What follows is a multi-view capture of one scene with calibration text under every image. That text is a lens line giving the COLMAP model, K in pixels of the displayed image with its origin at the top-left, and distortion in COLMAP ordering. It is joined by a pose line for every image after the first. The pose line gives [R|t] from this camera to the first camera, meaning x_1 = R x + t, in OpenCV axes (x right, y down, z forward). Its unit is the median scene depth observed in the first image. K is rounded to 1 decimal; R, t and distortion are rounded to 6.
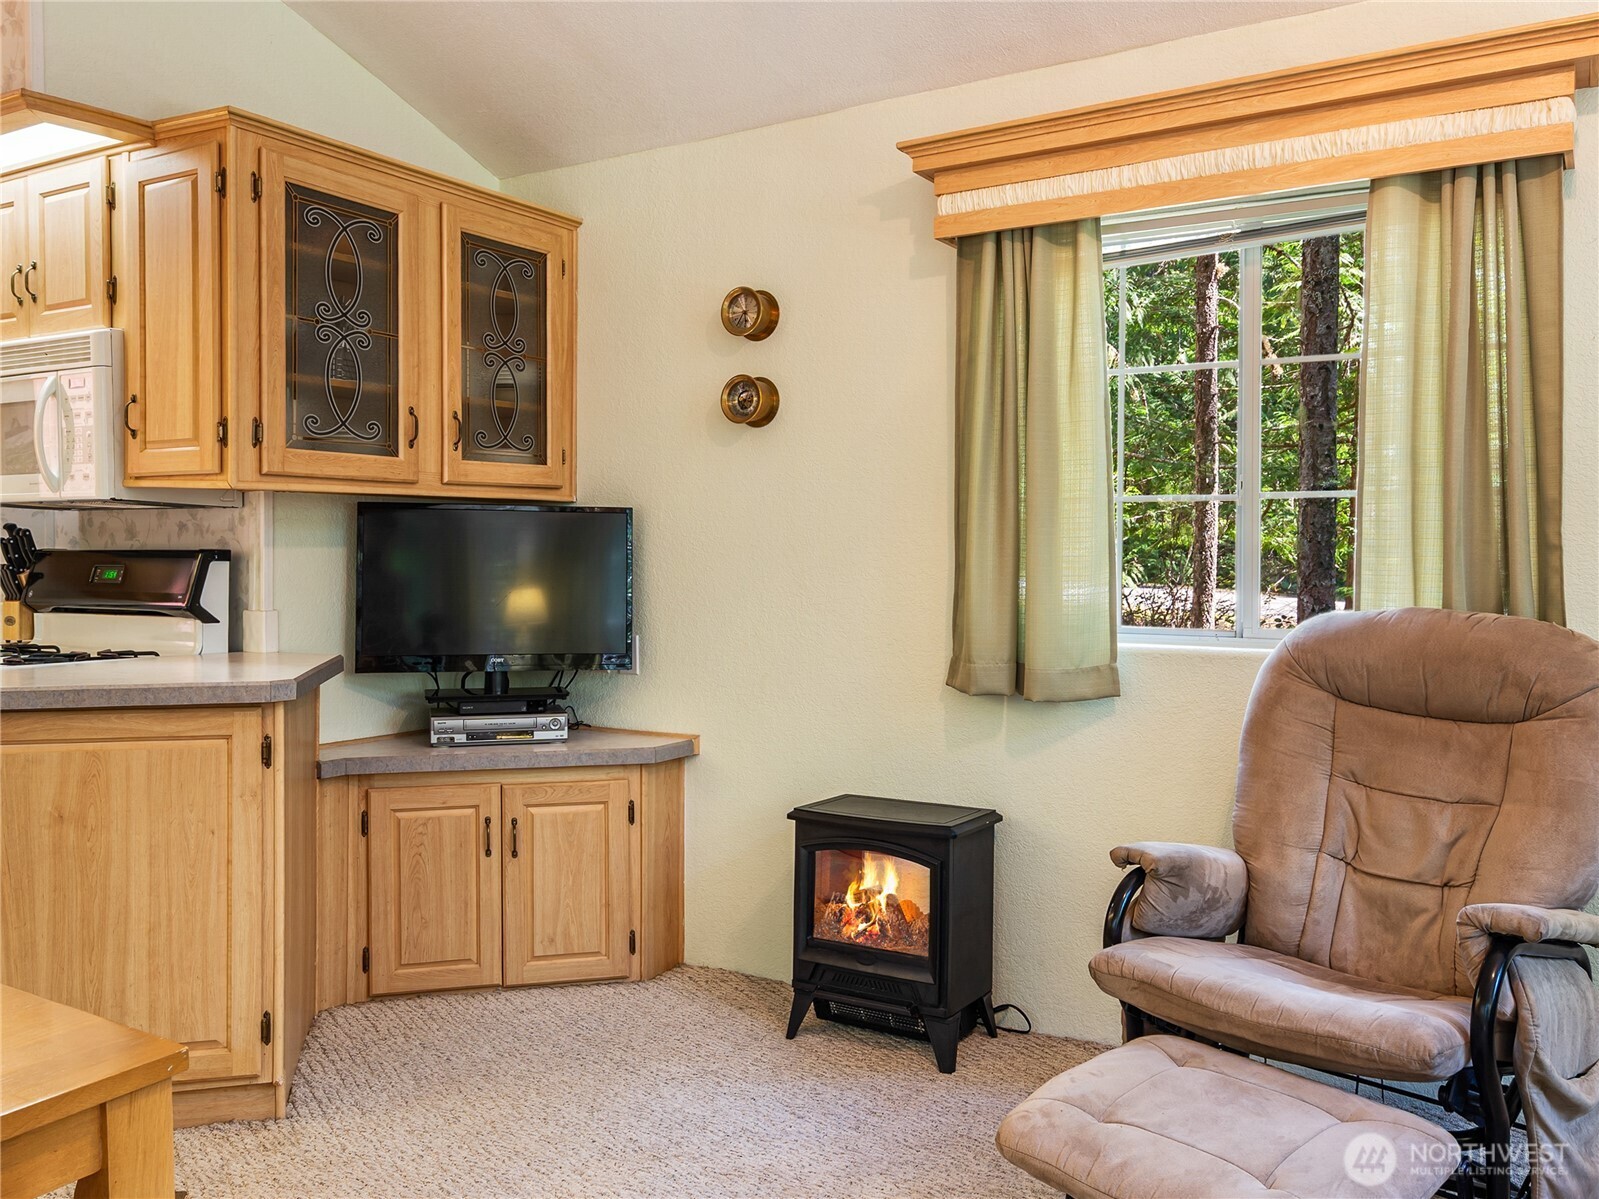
lens RADIAL K [[1286.2, 0, 834.1], [0, 1286.2, 566.8], [0, 0, 1]] dist [0.007426, -0.008019]
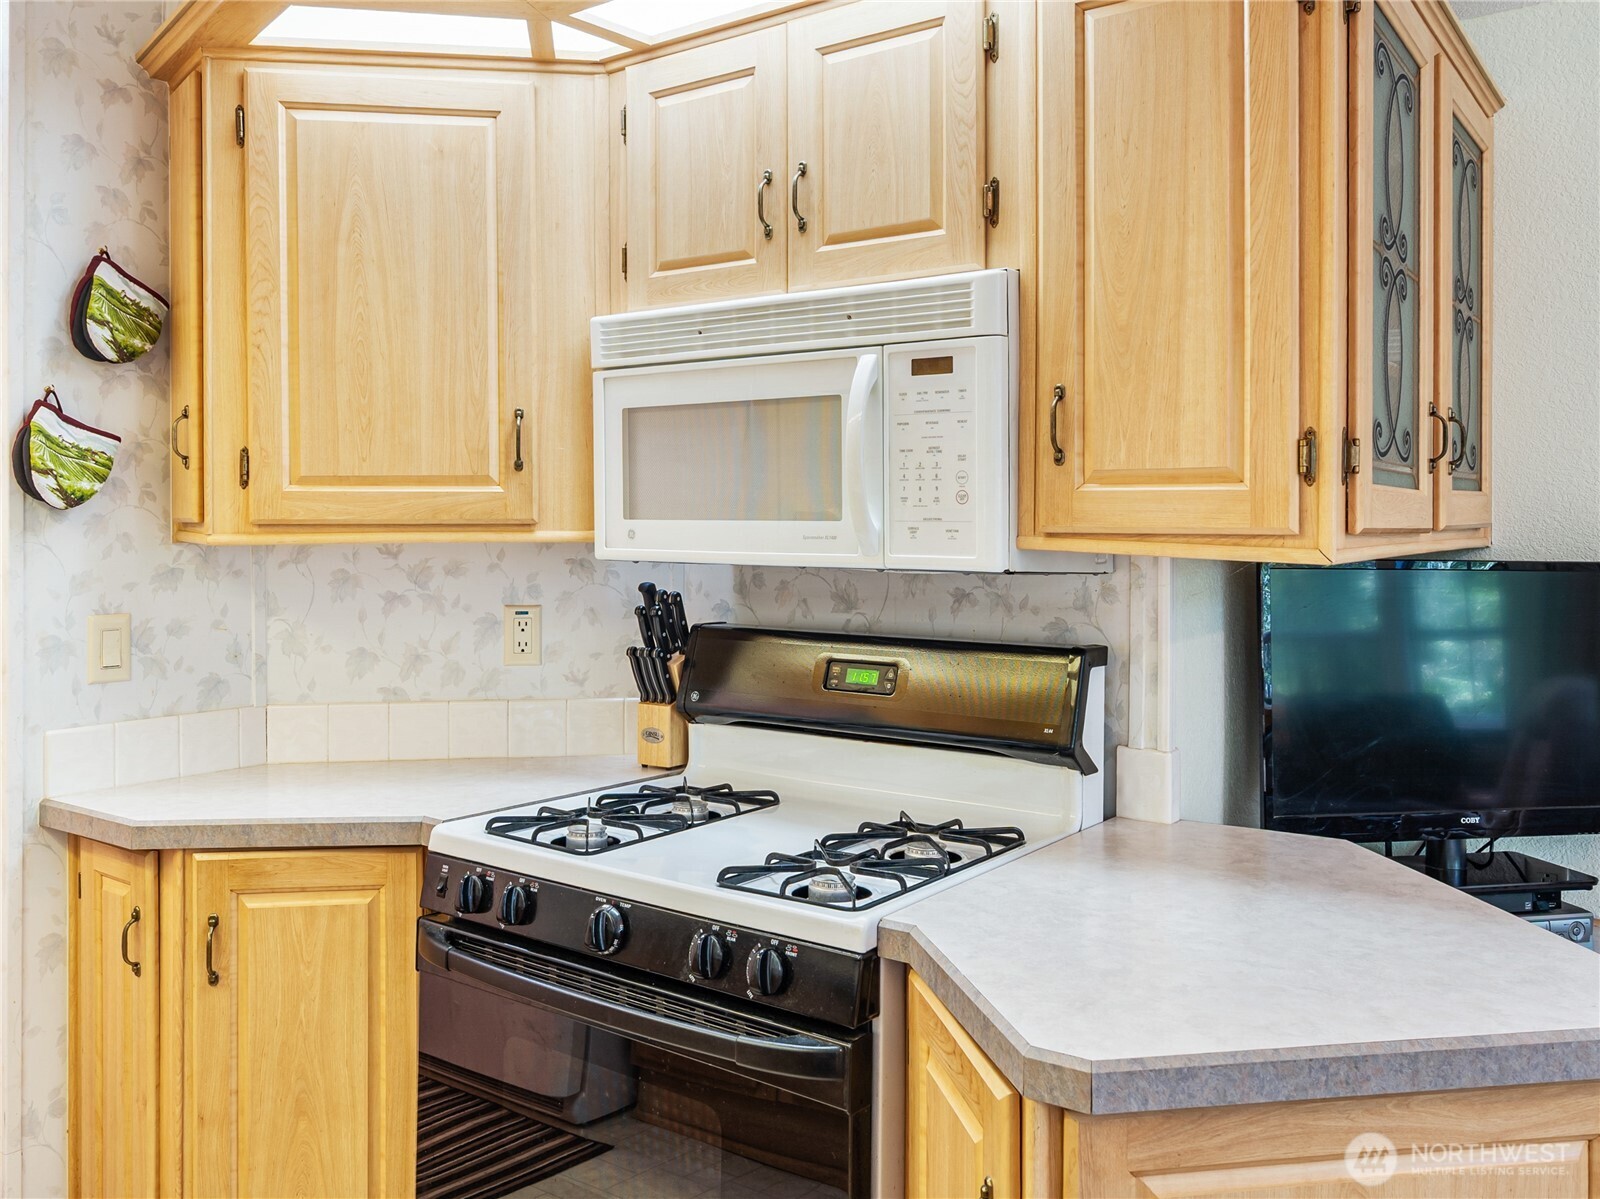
lens RADIAL K [[1304.3, 0, 804.9], [0, 1304.3, 520.0], [0, 0, 1]] dist [0.000258, -0.000050]
pose [[0.994060, -0.002051, -0.108815, -0.551768], [0.000579, 0.999908, -0.013556, -0.063832], [0.108833, 0.013413, 0.993970, 0.401193]]
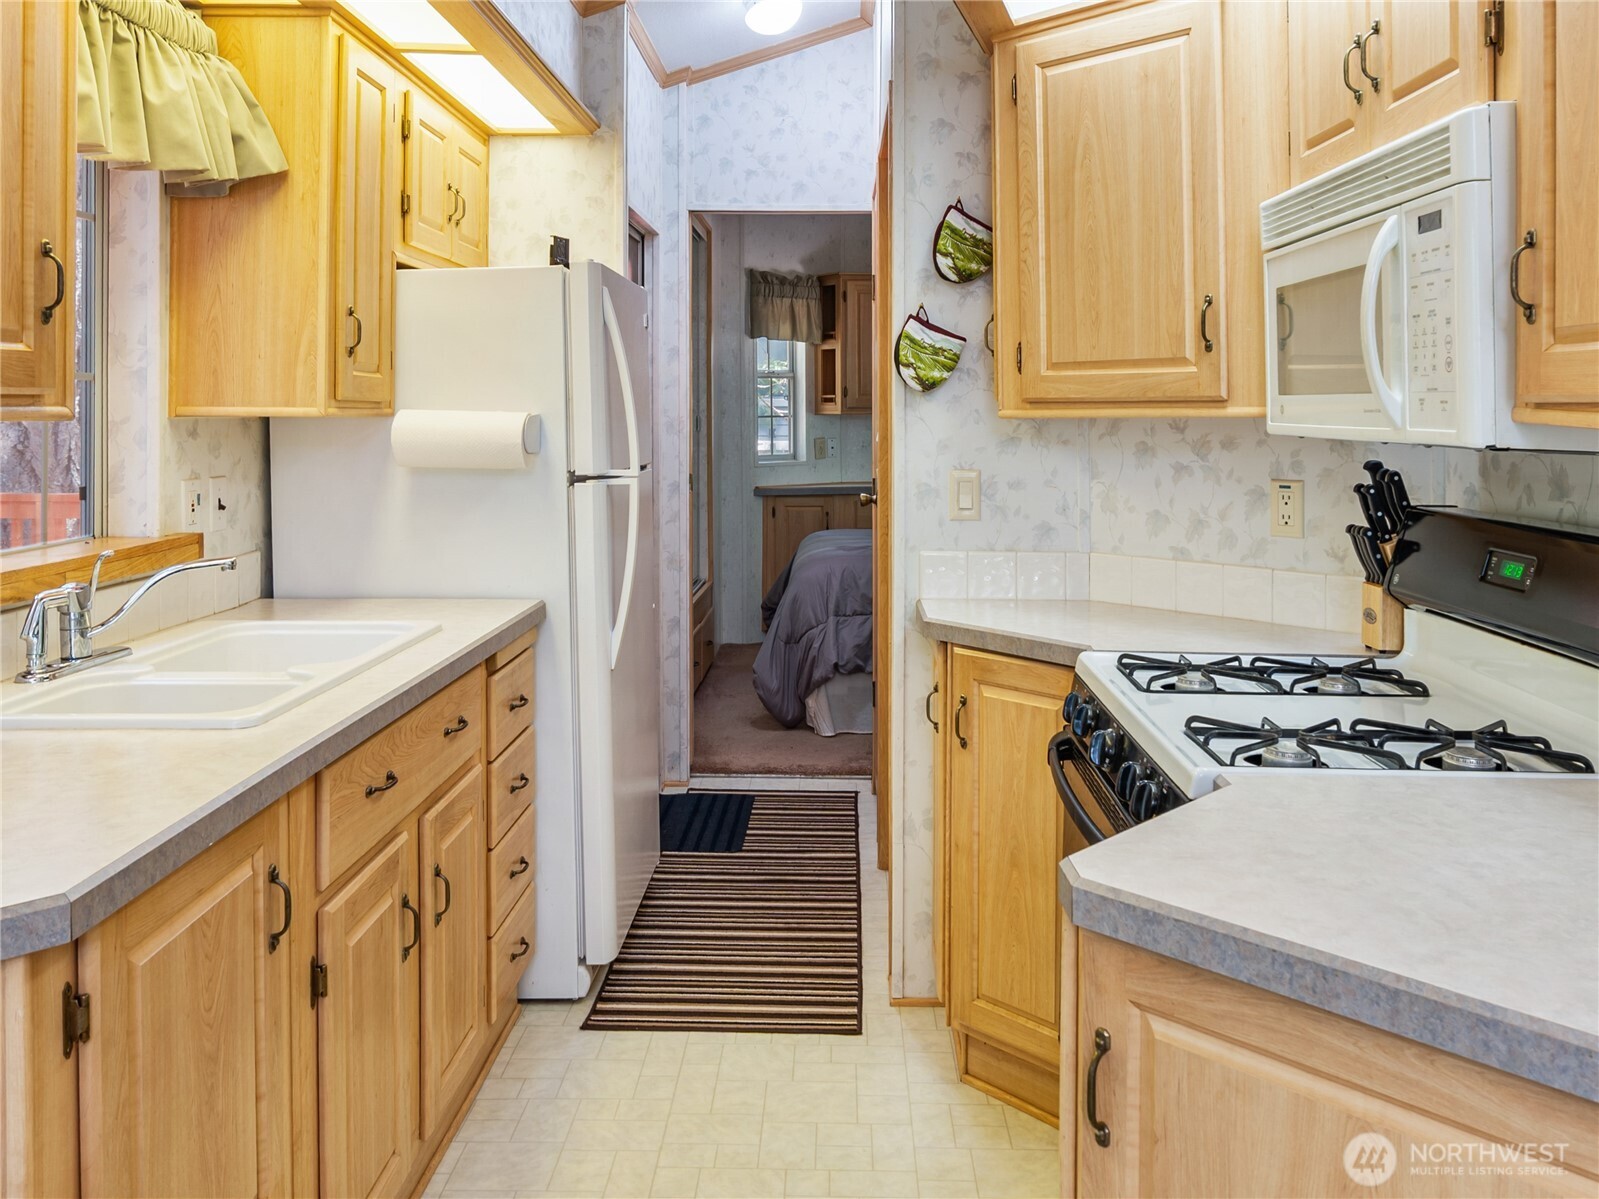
lens RADIAL K [[1318.4, 0, 804.5], [0, 1318.4, 414.0], [0, 0, 1]] dist [0.008782, 0.002786]
pose [[0.479680, 0.000033, -0.877444, -0.227867], [-0.011019, 0.999921, -0.005986, -0.056433], [0.877374, 0.012540, 0.479642, 0.496424]]
